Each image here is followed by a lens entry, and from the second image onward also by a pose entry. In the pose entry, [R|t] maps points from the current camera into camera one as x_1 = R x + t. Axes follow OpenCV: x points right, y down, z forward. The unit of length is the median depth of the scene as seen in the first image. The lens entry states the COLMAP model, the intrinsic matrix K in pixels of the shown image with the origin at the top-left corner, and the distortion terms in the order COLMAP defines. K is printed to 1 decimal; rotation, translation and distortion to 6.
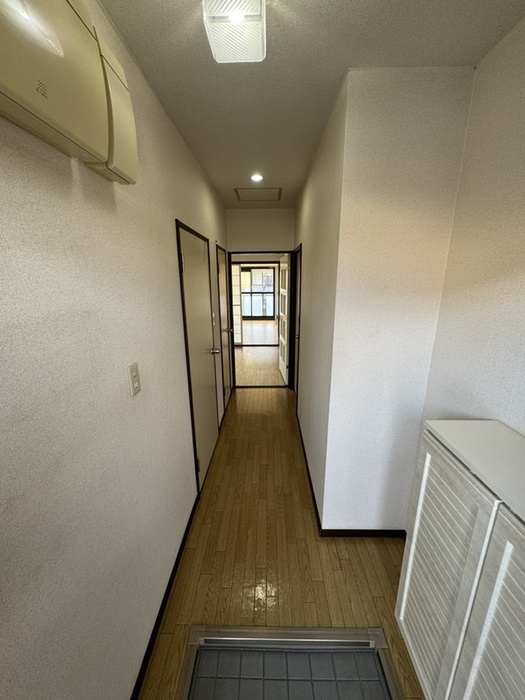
lens RADIAL K [[280.2, 0, 262.1], [0, 280.2, 351.1], [0, 0, 1]] dist [0.001661, 0.000801]
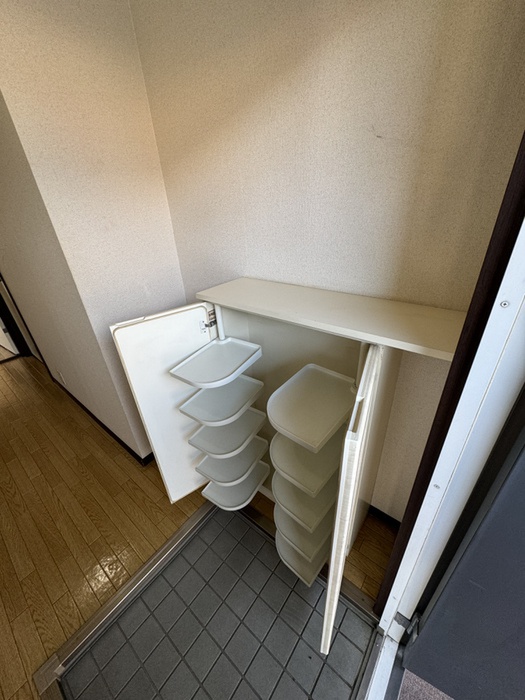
lens RADIAL K [[280.2, 0, 261.8], [0, 280.2, 349.7], [0, 0, 1]] dist [0.001661, 0.000801]
pose [[0.614799, -0.405681, 0.676347, -0.035475], [0.252793, 0.913681, 0.318249, 0.120793], [-0.747073, -0.024683, 0.664284, 0.096413]]
